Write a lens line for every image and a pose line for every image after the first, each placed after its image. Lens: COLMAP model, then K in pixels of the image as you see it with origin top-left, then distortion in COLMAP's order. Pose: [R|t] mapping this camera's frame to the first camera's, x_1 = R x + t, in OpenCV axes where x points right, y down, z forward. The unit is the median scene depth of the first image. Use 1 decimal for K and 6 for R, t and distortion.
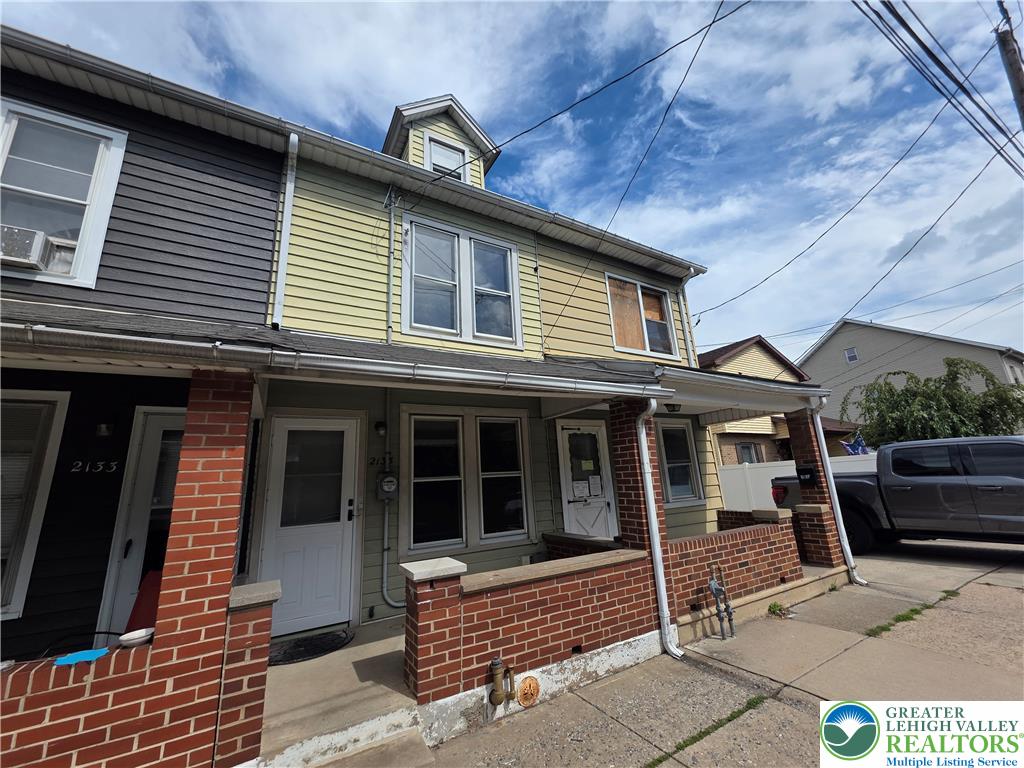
lens RADIAL K [[405.0, 0, 512.8], [0, 405.0, 381.2], [0, 0, 1]] dist [0.002858, -0.000052]
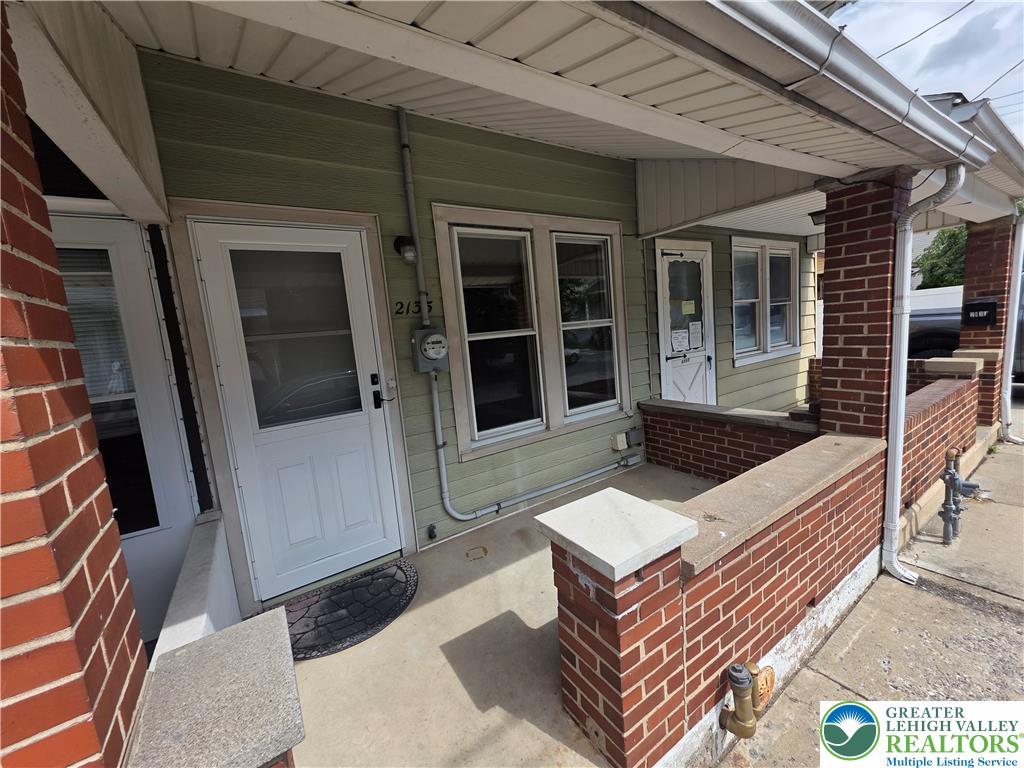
lens RADIAL K [[405.0, 0, 512.8], [0, 405.0, 381.2], [0, 0, 1]] dist [0.002858, -0.000052]
pose [[0.997906, -0.038105, 0.052259, -0.221127], [0.016736, 0.932625, 0.360459, 0.090536], [-0.062474, -0.358829, 0.931310, 0.422306]]
